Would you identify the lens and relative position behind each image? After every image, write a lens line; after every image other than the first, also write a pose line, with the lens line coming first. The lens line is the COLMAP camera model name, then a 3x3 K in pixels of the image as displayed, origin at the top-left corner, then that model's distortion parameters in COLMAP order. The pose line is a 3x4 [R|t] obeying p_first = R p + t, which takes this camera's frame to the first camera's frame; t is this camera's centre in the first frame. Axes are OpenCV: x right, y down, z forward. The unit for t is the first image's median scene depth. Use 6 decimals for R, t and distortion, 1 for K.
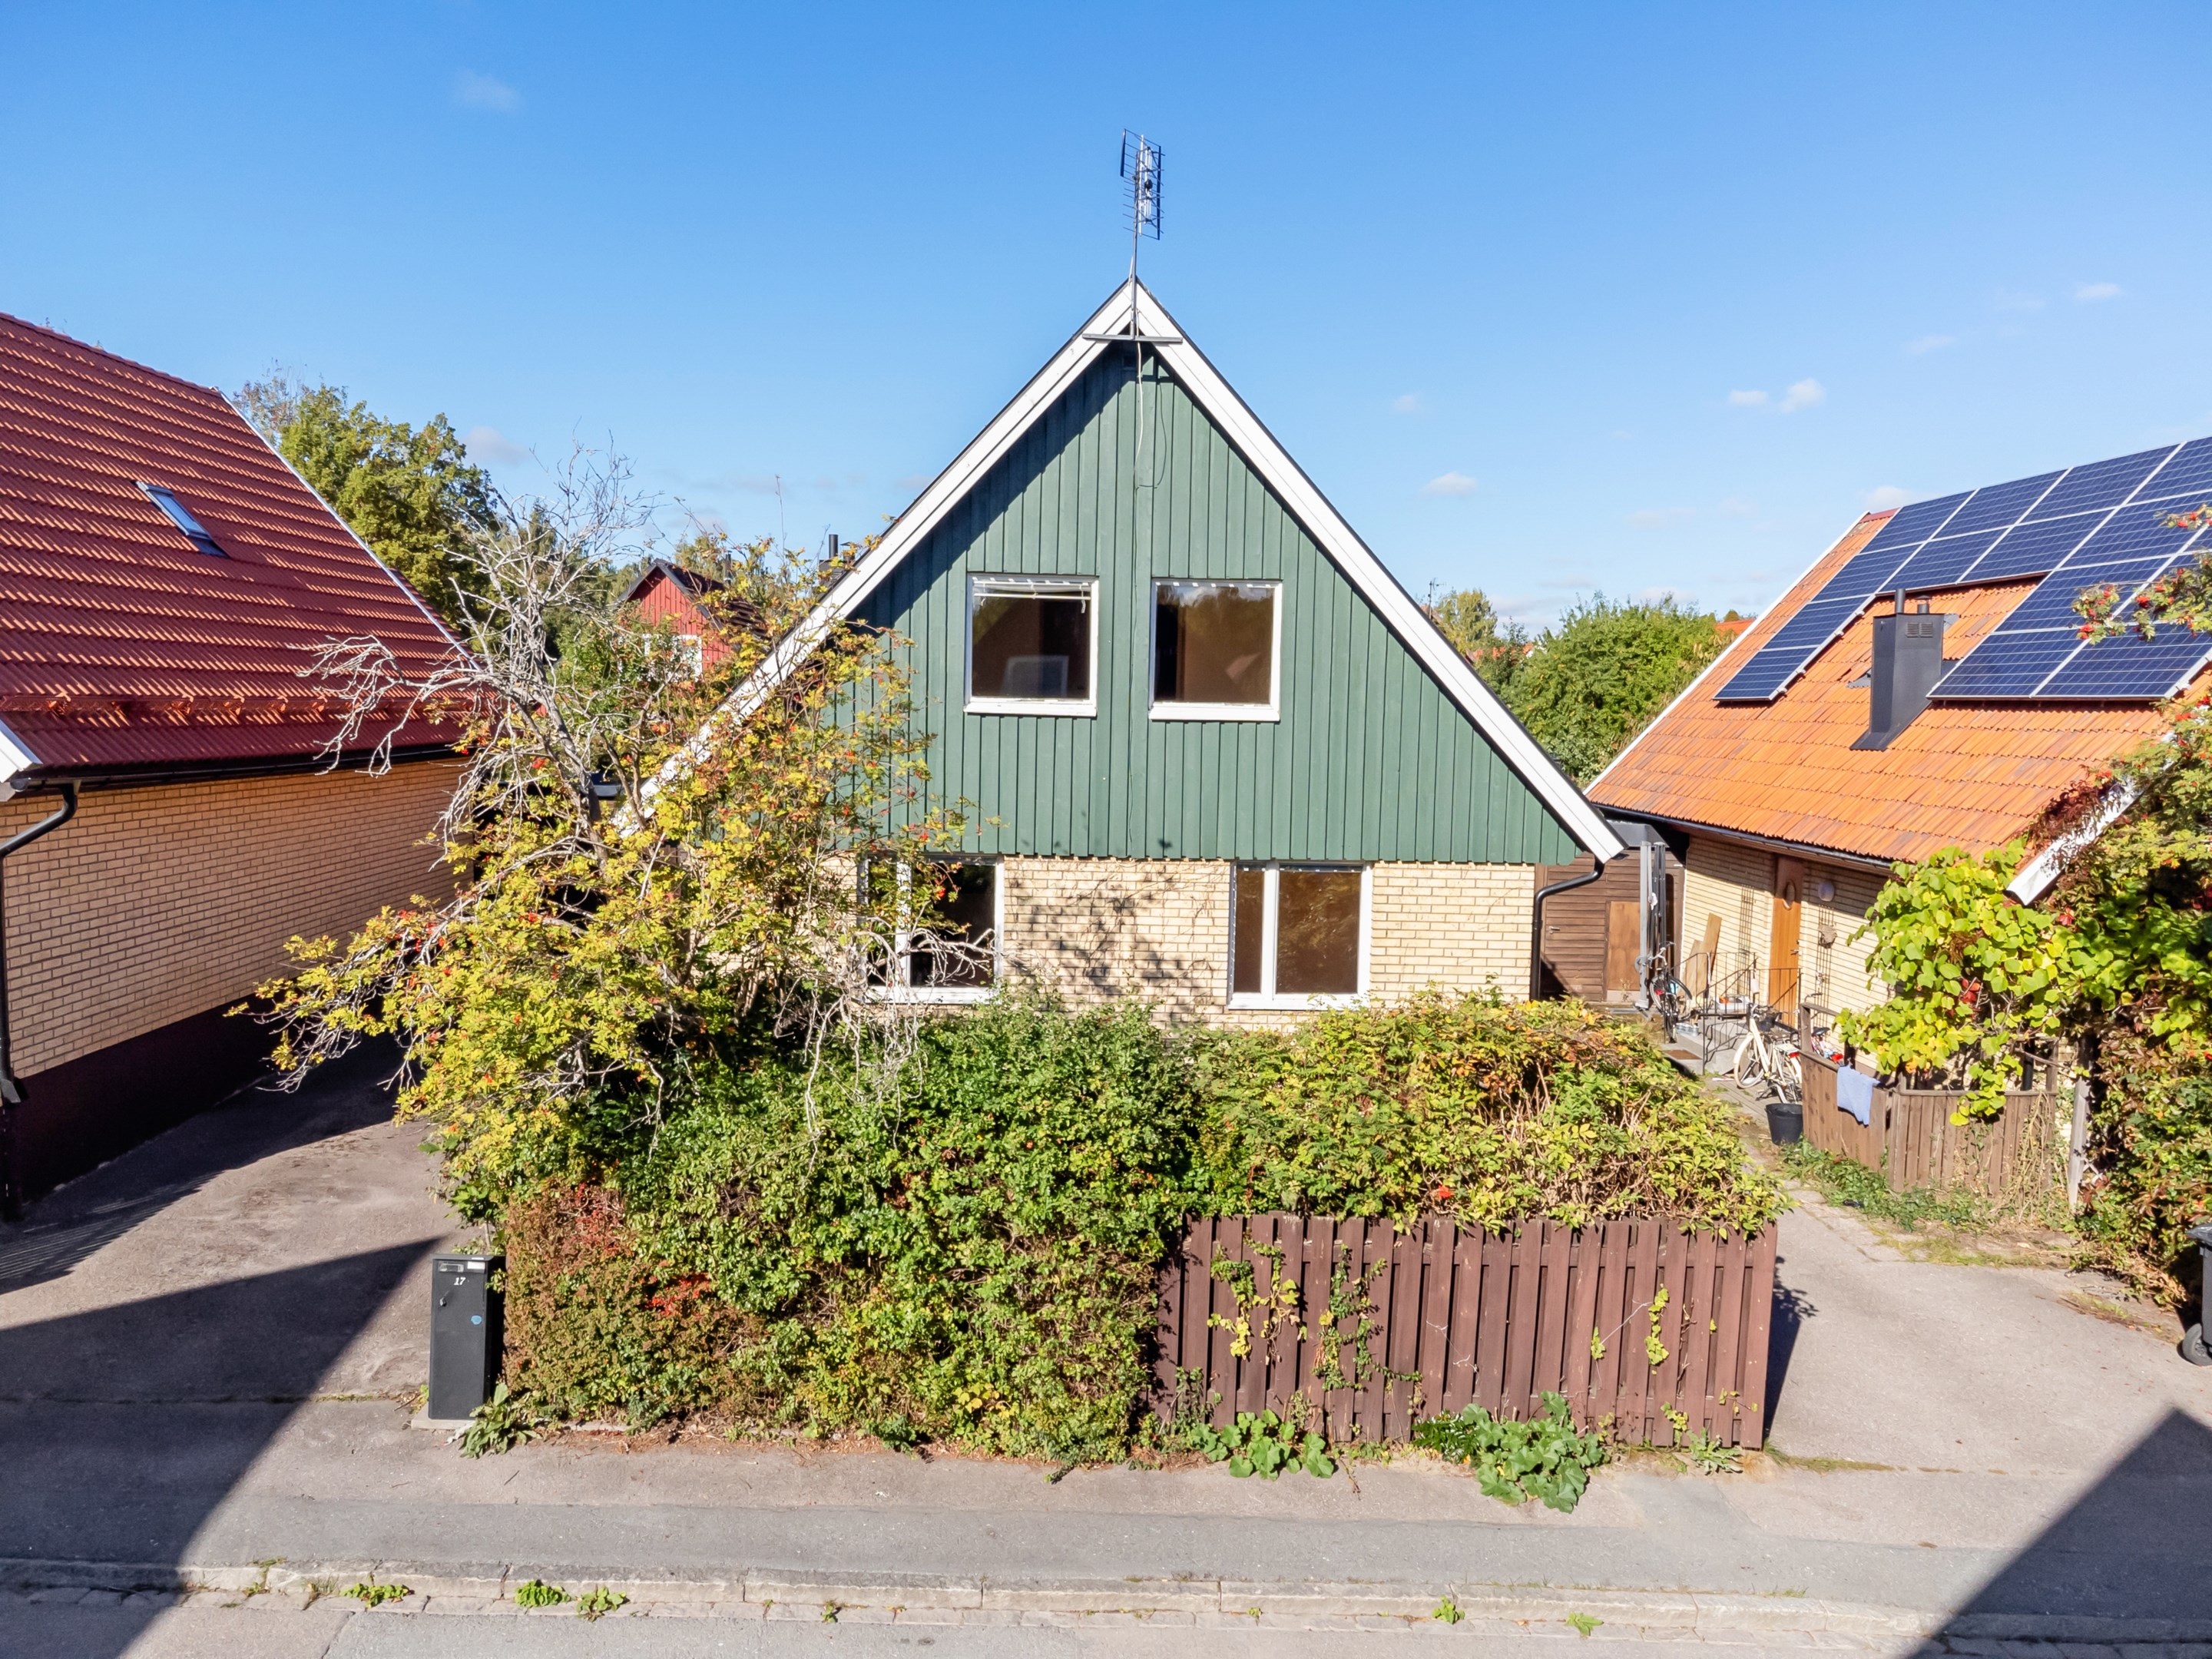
lens RADIAL K [[1649.4, 0, 1075.3], [0, 1649.4, 833.7], [0, 0, 1]] dist [0.011310, 0.004748]
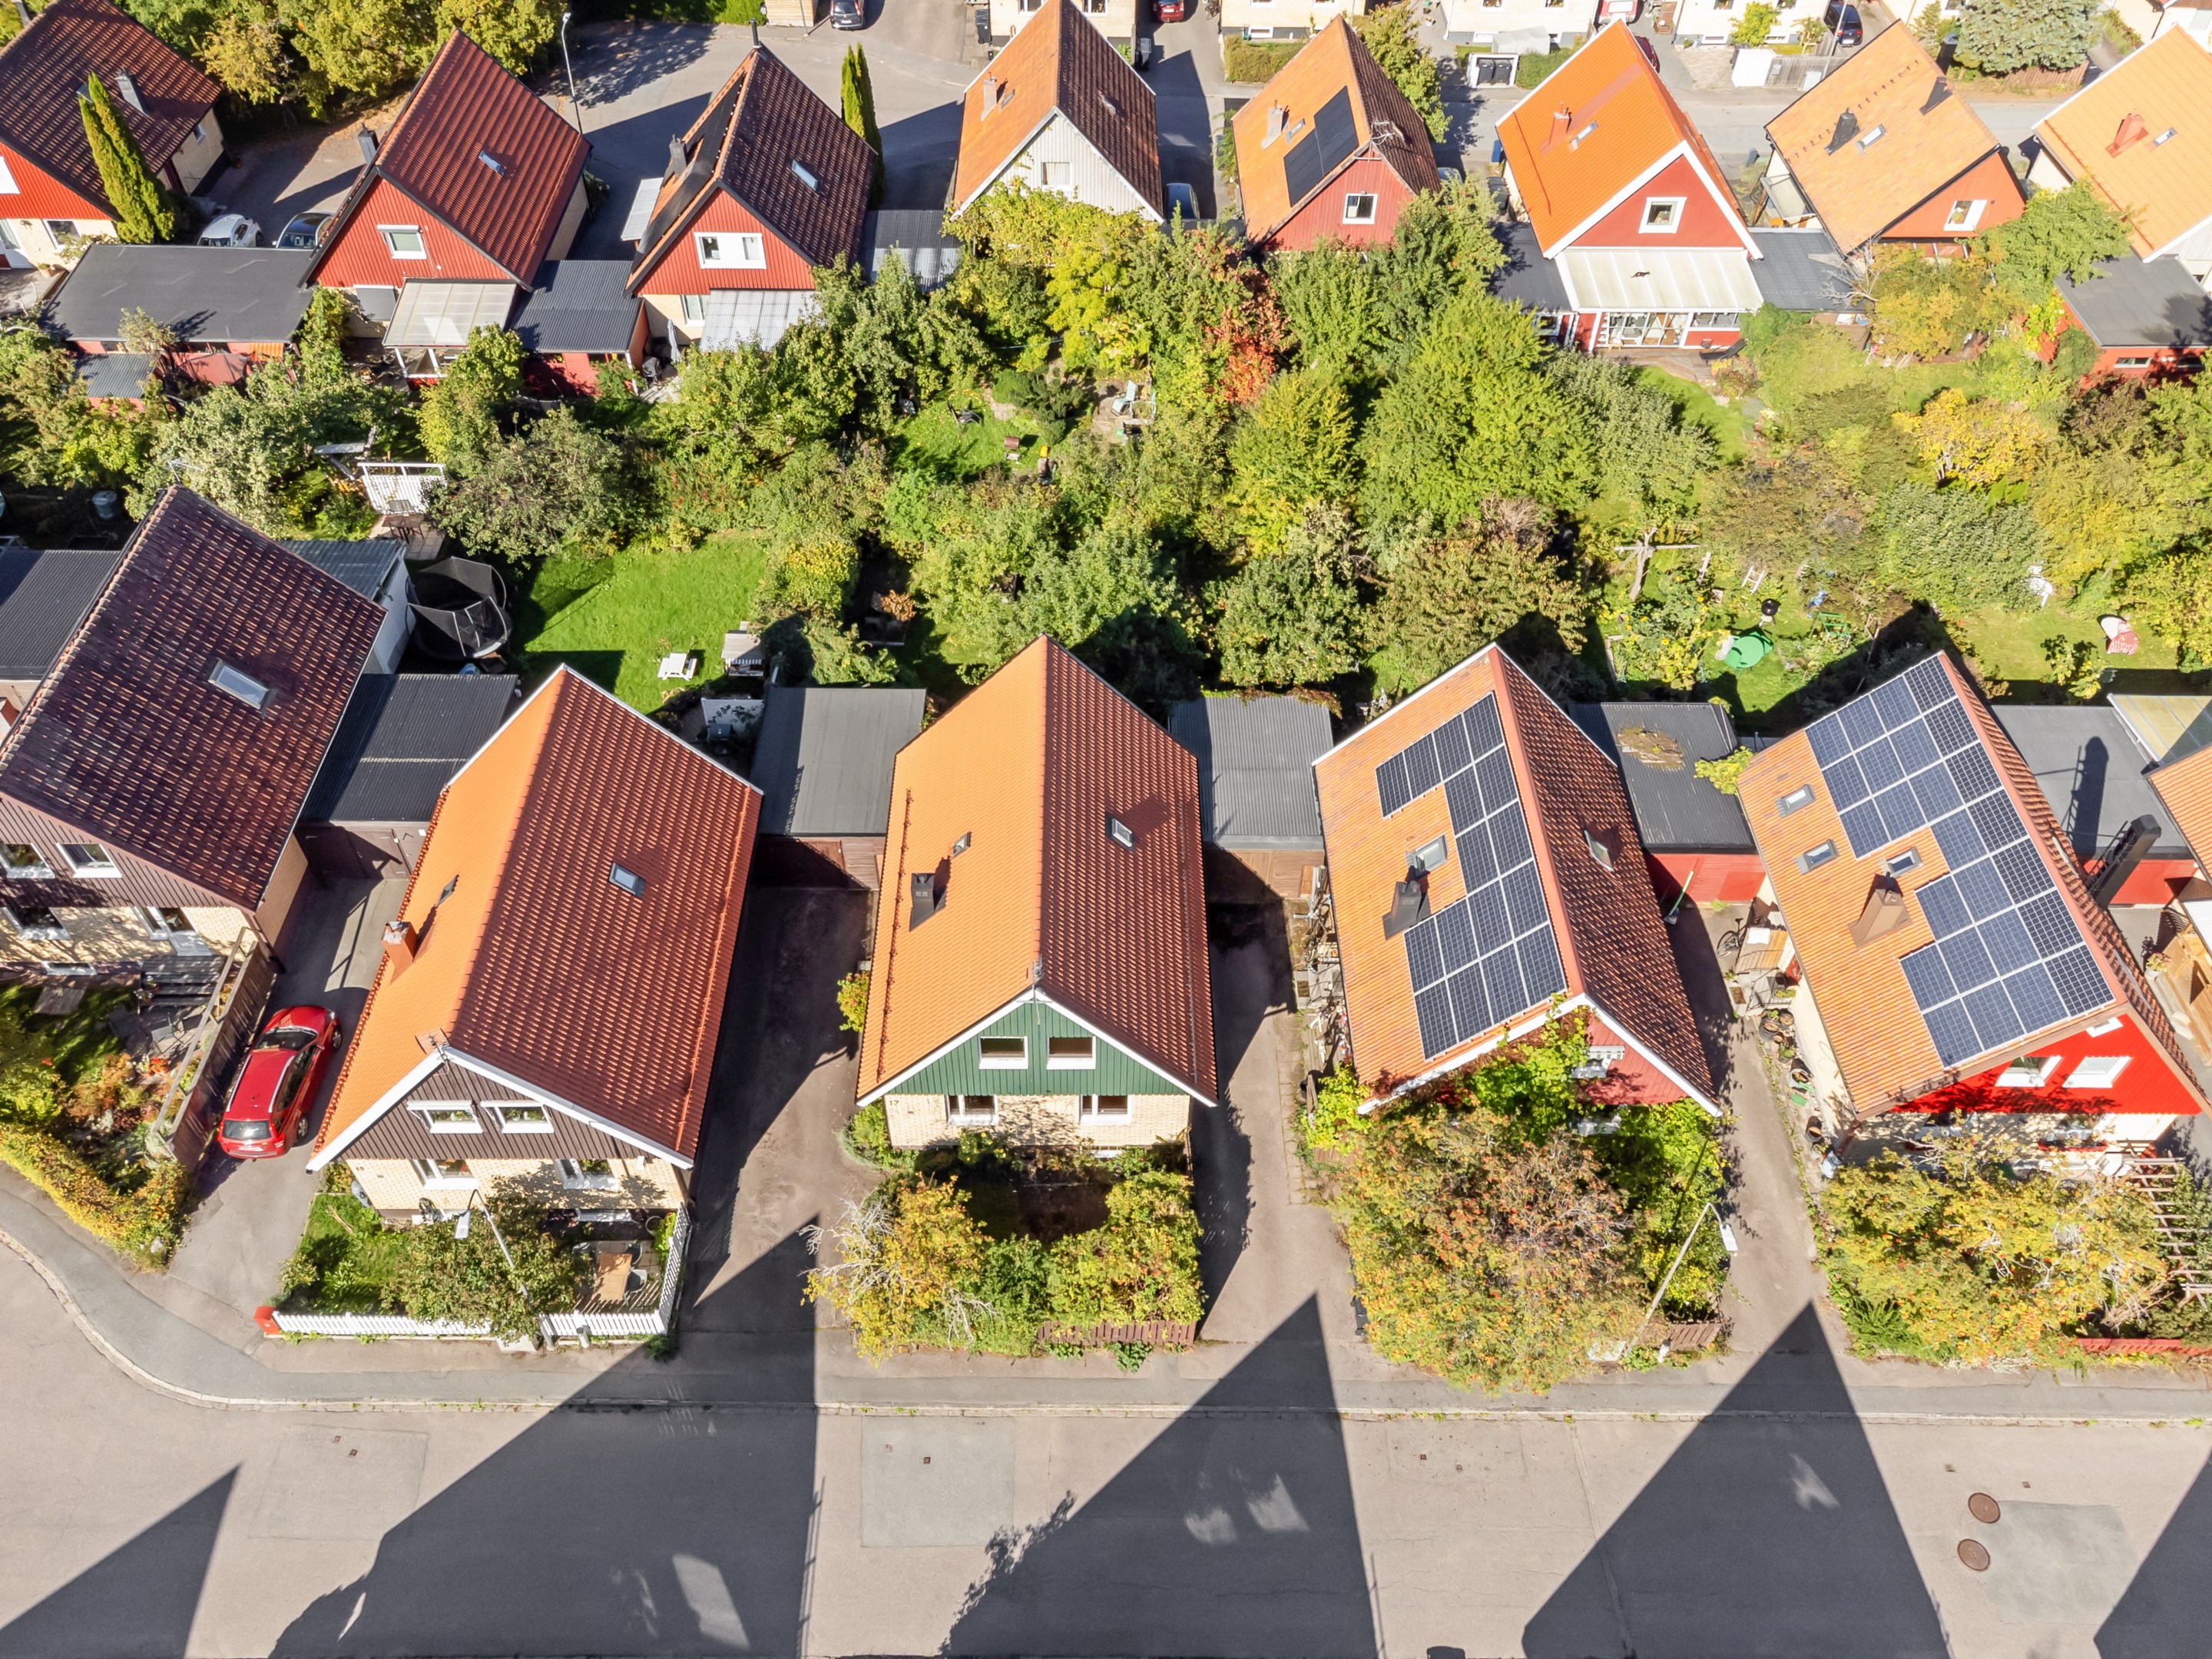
lens RADIAL K [[1604.3, 0, 1106.0], [0, 1604.3, 829.5], [0, 0, 1]] dist [0.013556, 0.005045]
pose [[0.999650, 0.012427, -0.023375, 0.207853], [0.006840, 0.731765, 0.681523, -2.273685], [0.025574, -0.681444, 0.731423, -0.707584]]
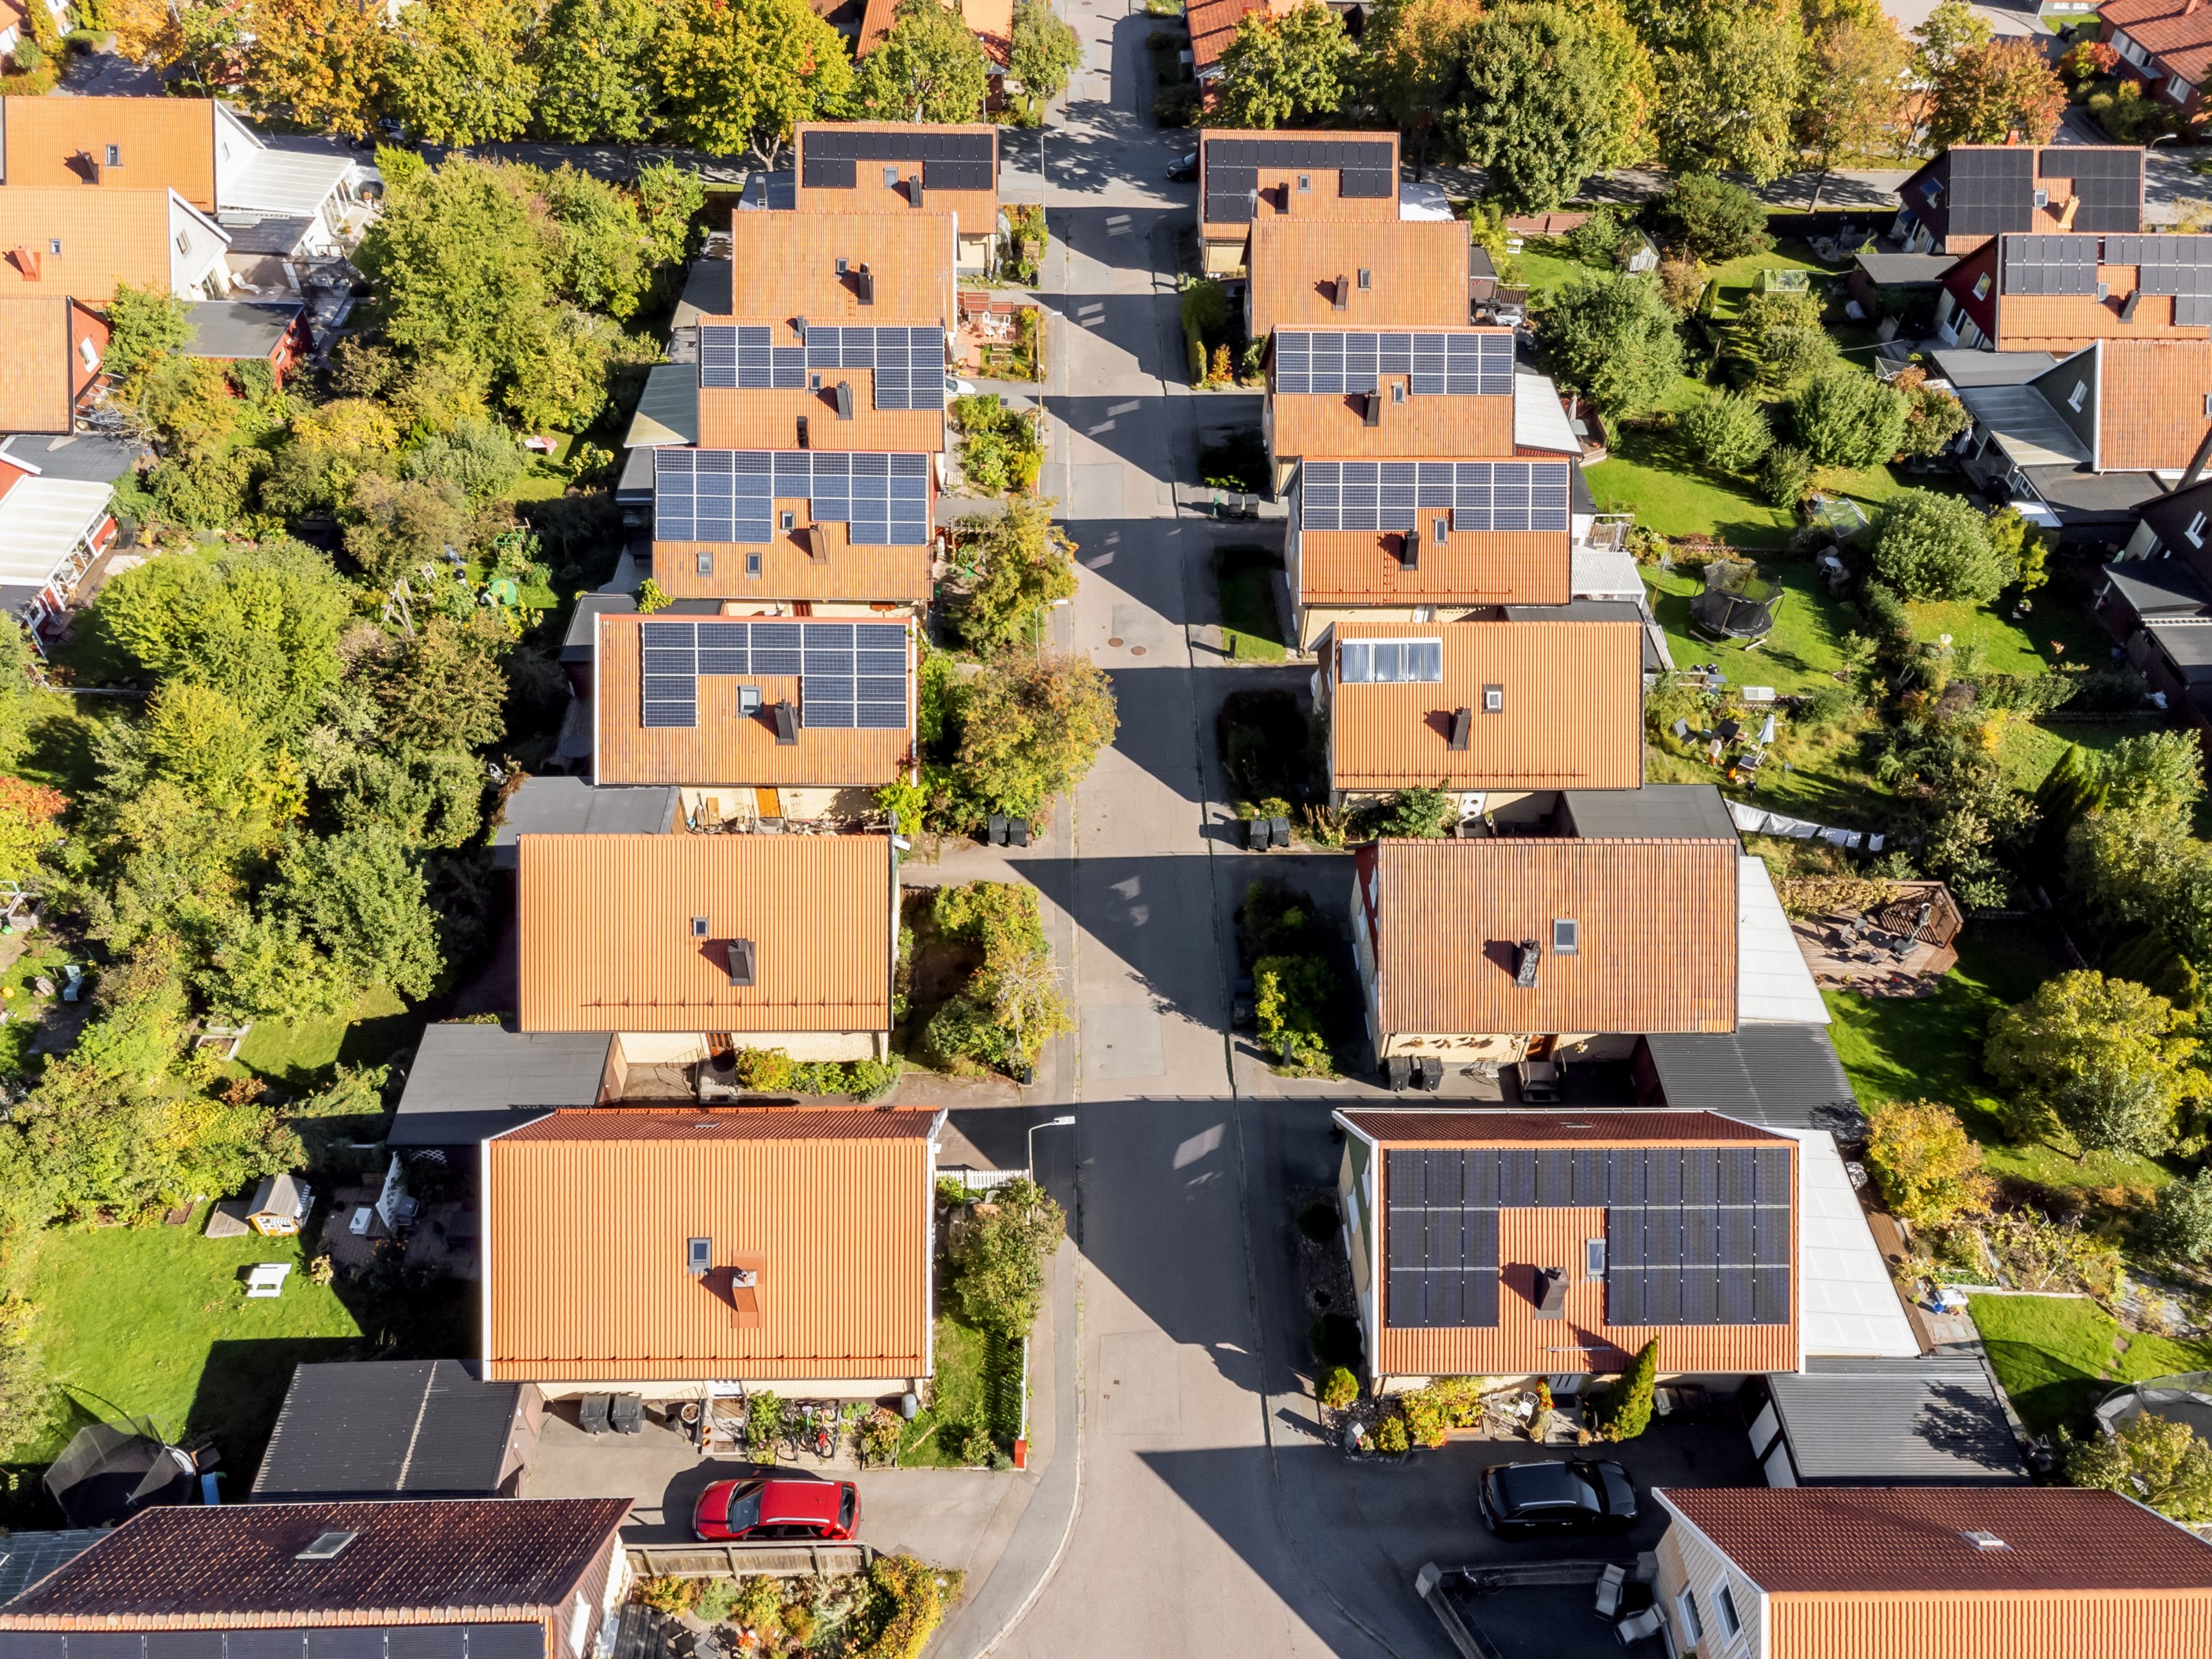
lens RADIAL K [[1676.1, 0, 1106.0], [0, 1676.1, 829.5], [0, 0, 1]] dist [0.017931, 0.009260]
pose [[0.009858, -0.707830, 0.706314, -2.771131], [0.059637, 0.705507, 0.706189, -3.128343], [-0.998171, 0.035161, 0.049168, 0.290241]]
